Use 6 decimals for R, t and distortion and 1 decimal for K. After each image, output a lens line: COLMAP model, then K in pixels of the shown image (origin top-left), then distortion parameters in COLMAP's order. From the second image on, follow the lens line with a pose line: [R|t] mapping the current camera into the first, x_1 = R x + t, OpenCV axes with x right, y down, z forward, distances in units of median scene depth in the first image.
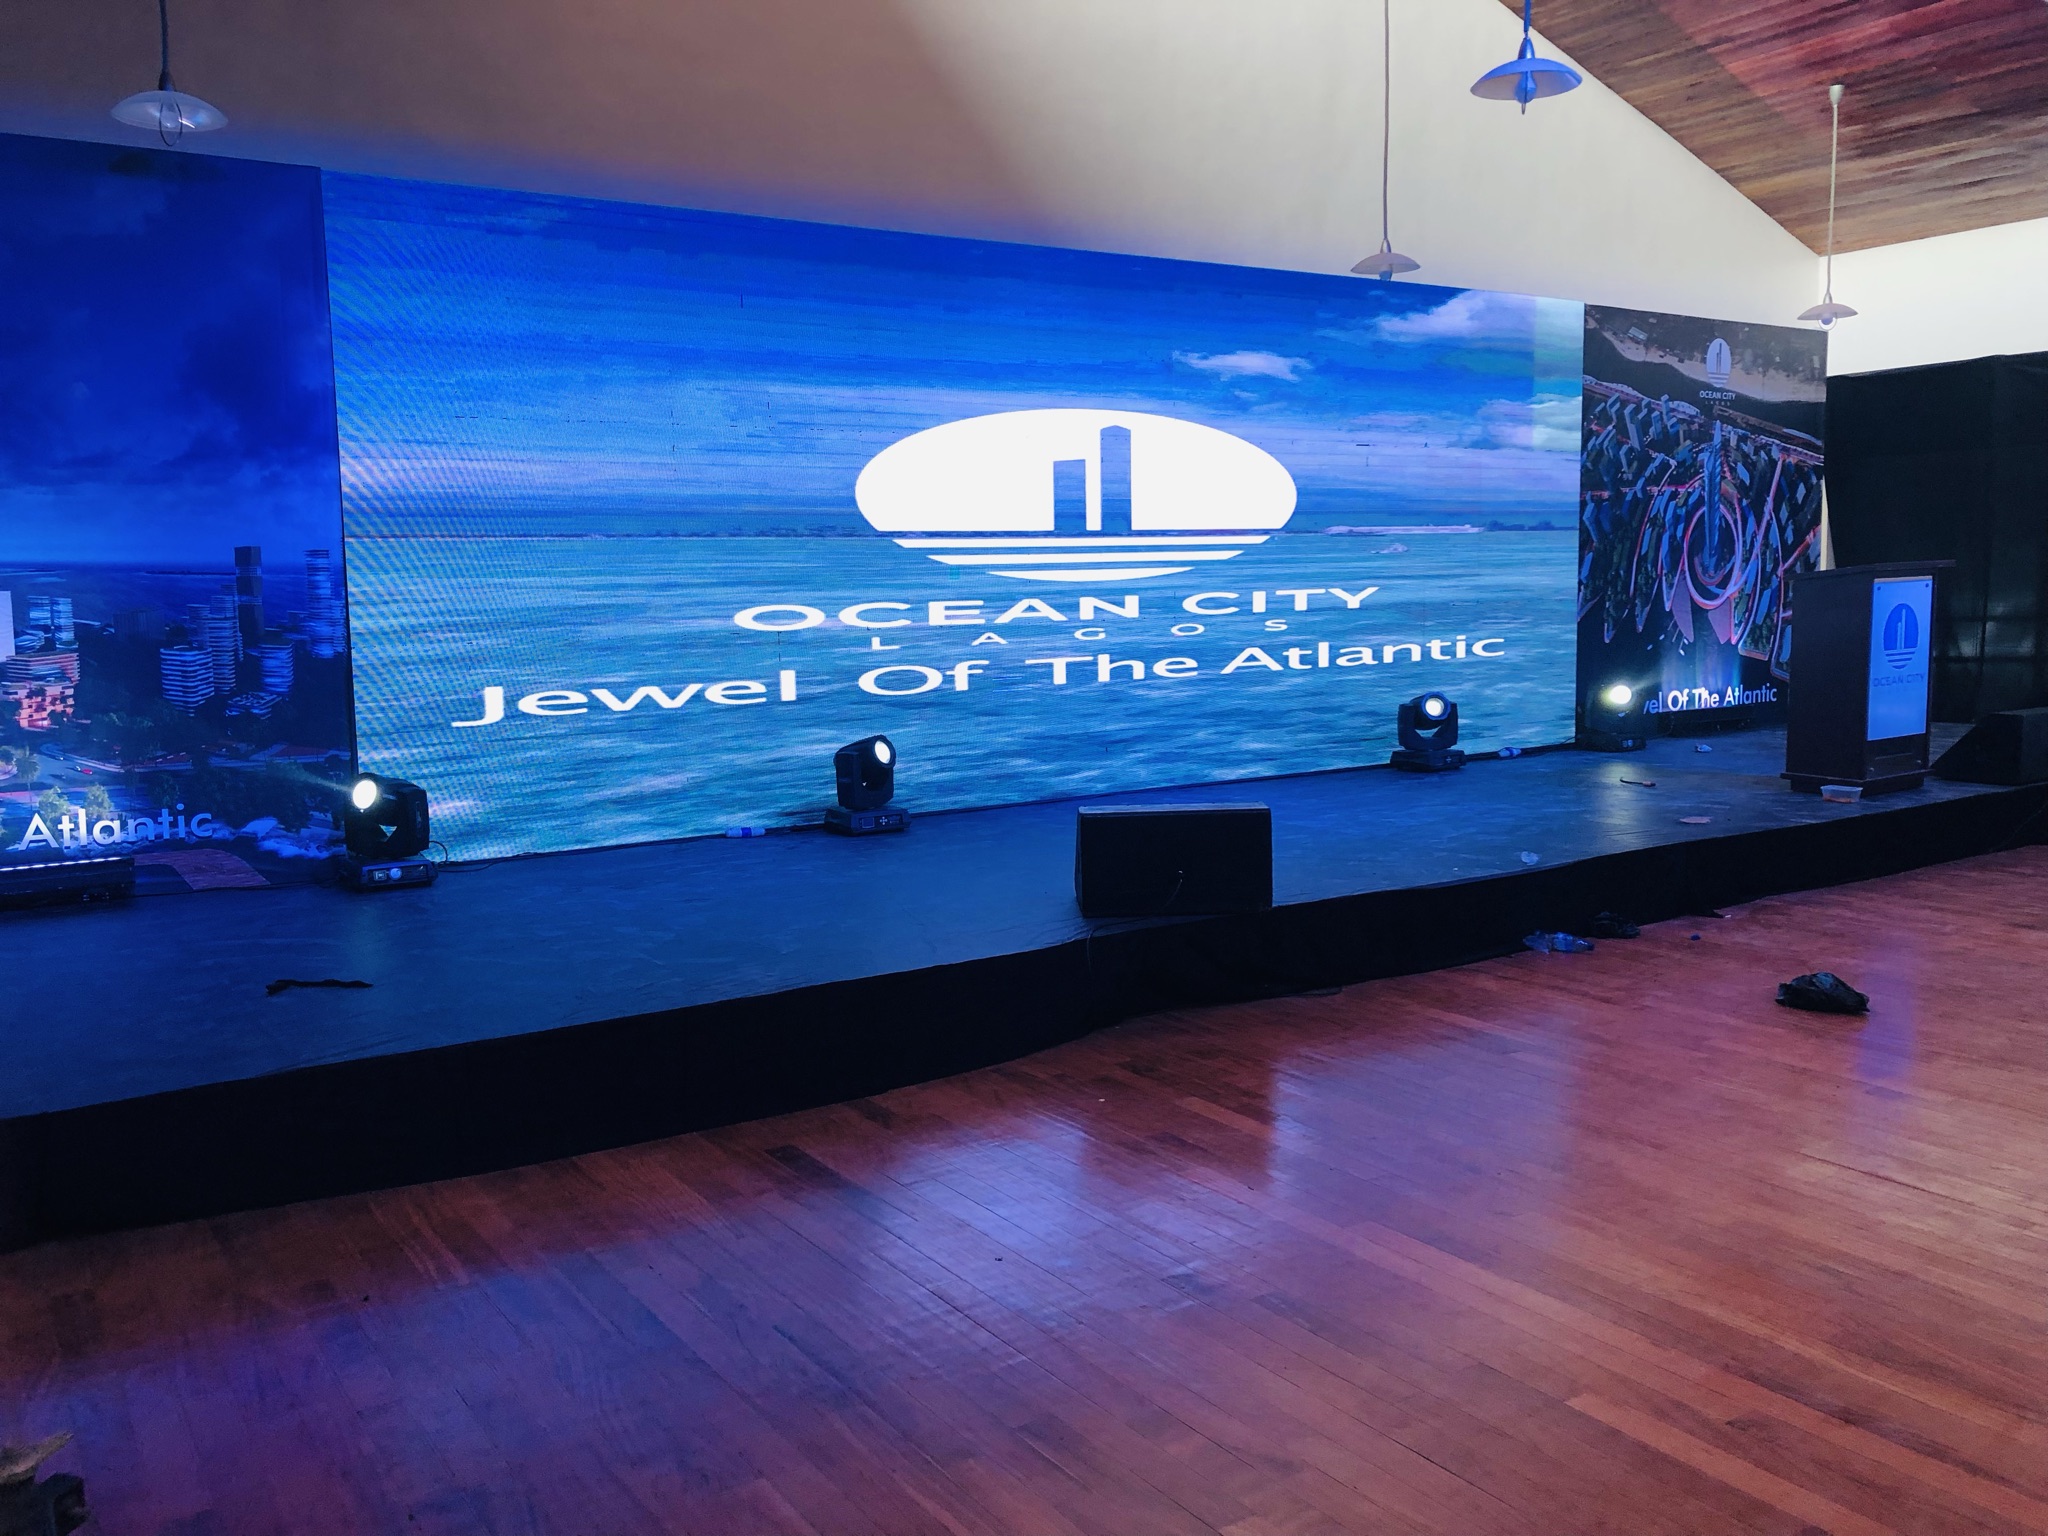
lens RADIAL K [[1688.8, 0, 1036.3], [0, 1688.8, 781.1], [0, 0, 1]] dist [0.047342, -0.043660]
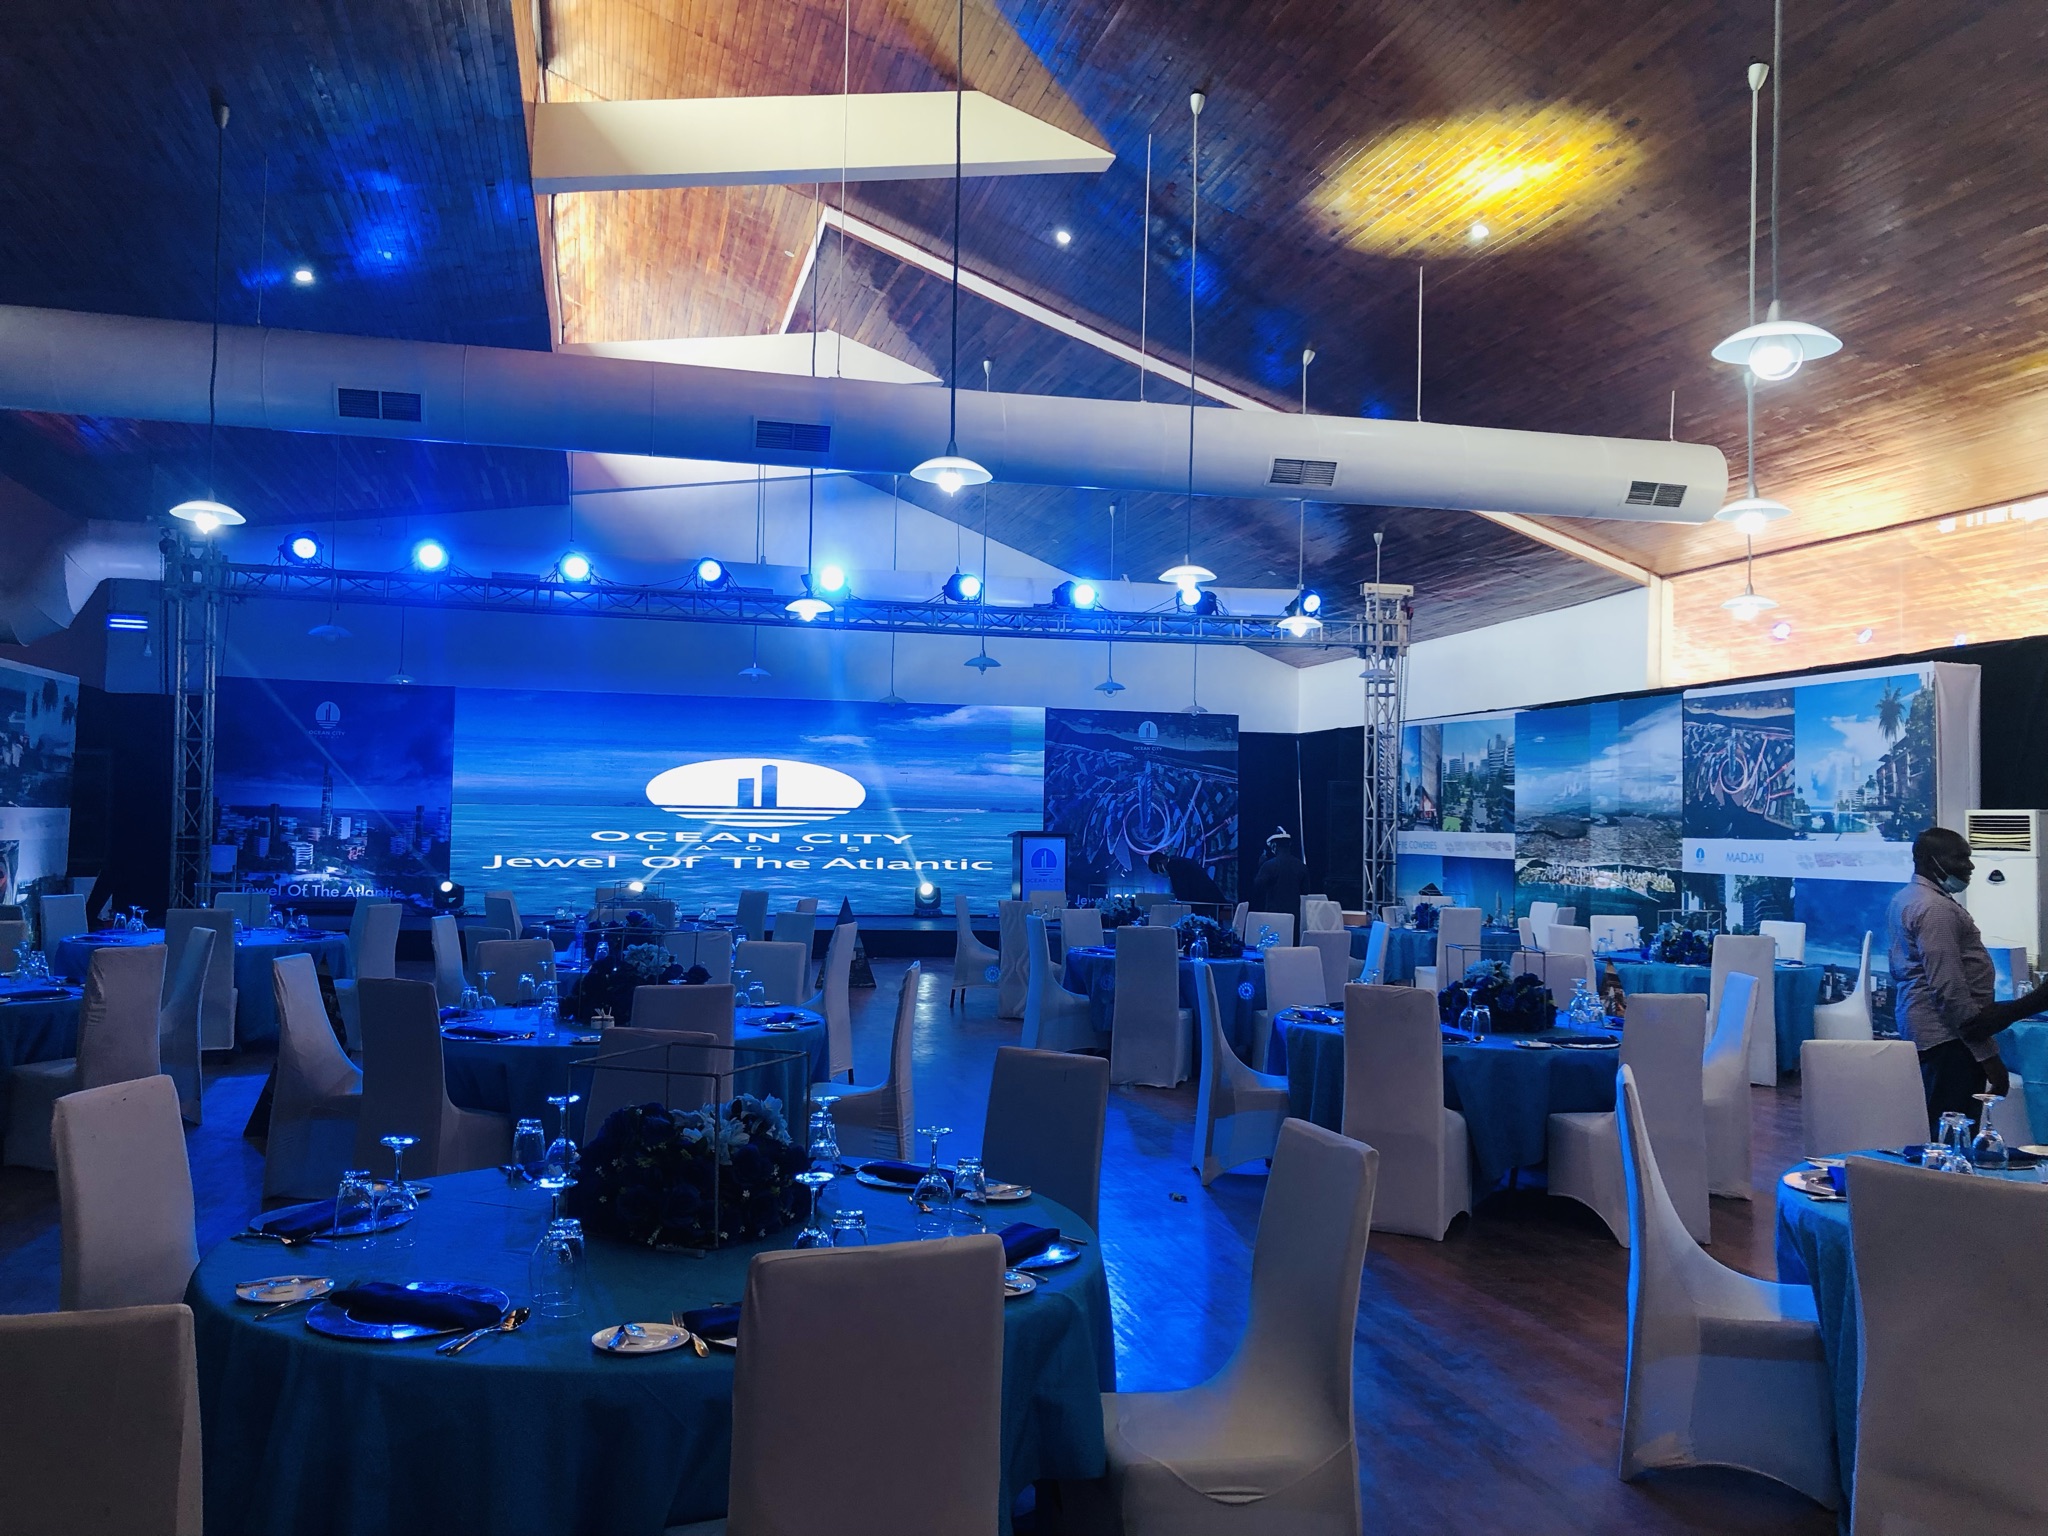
lens RADIAL K [[1688.8, 0, 1032.2], [0, 1688.8, 765.4], [0, 0, 1]] dist [0.047342, -0.043660]
pose [[0.944195, 0.019293, -0.328822, 1.072238], [-0.072853, 0.985792, -0.151352, 0.119142], [0.321229, 0.166861, 0.932185, -1.030508]]
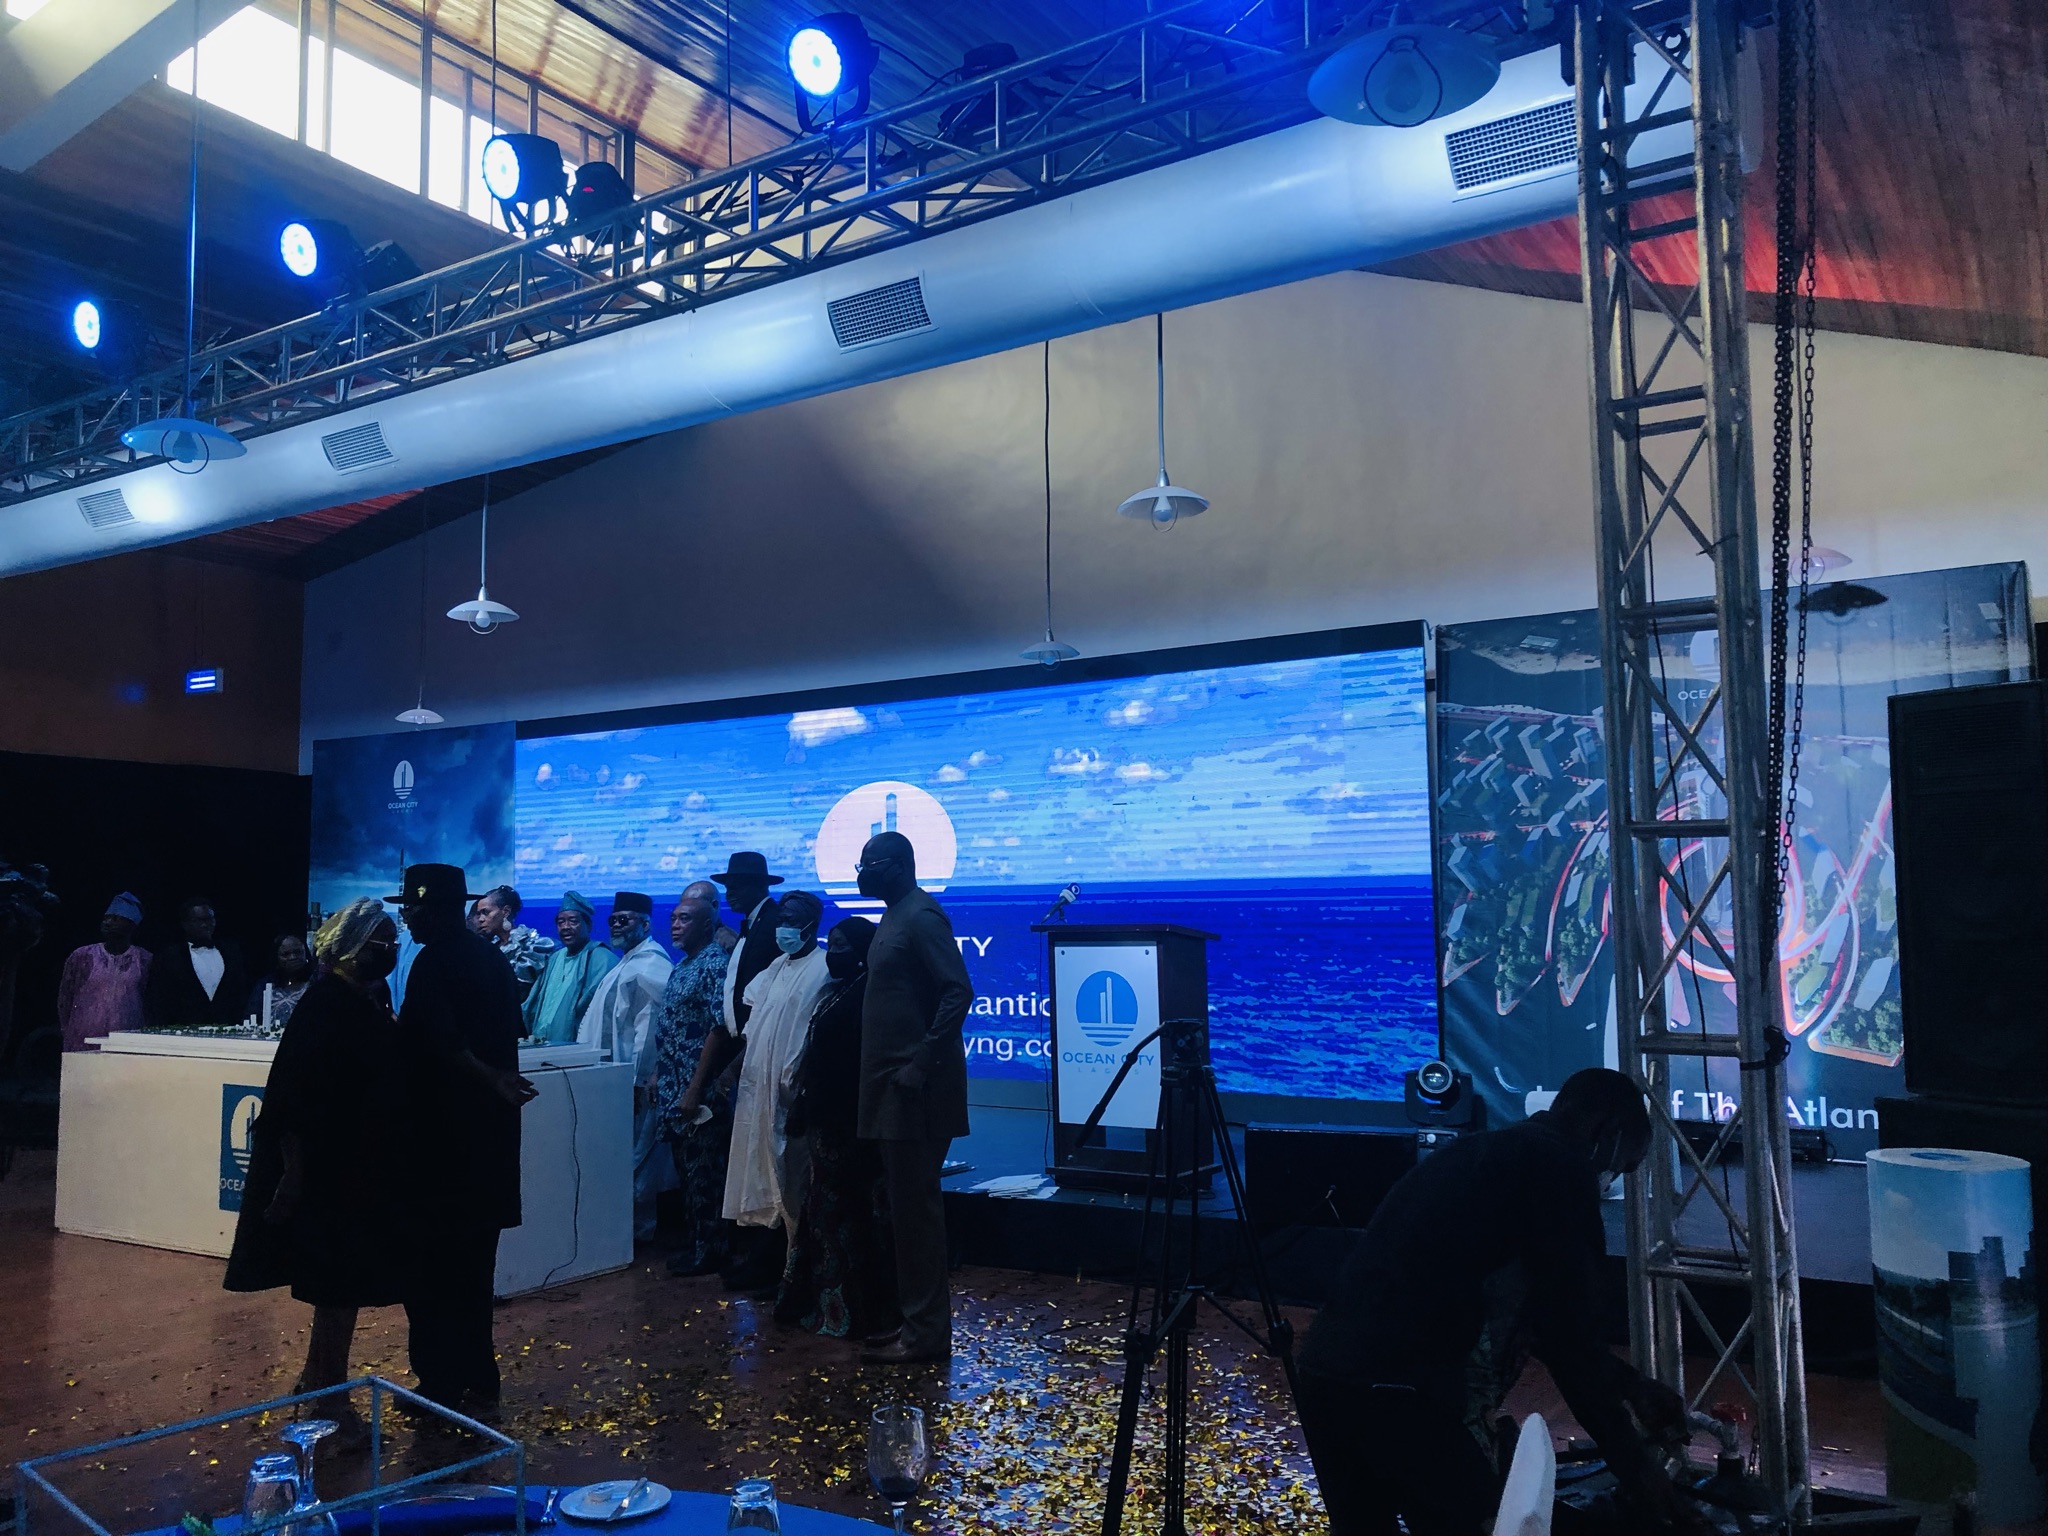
lens RADIAL K [[1688.8, 0, 1023.0], [0, 1688.8, 748.4], [0, 0, 1]] dist [0.047342, -0.043660]
pose [[0.398819, -0.079222, -0.913601, 1.107863], [-0.111081, 0.984752, -0.133883, -0.080800], [0.910277, 0.154878, 0.383938, 0.514315]]
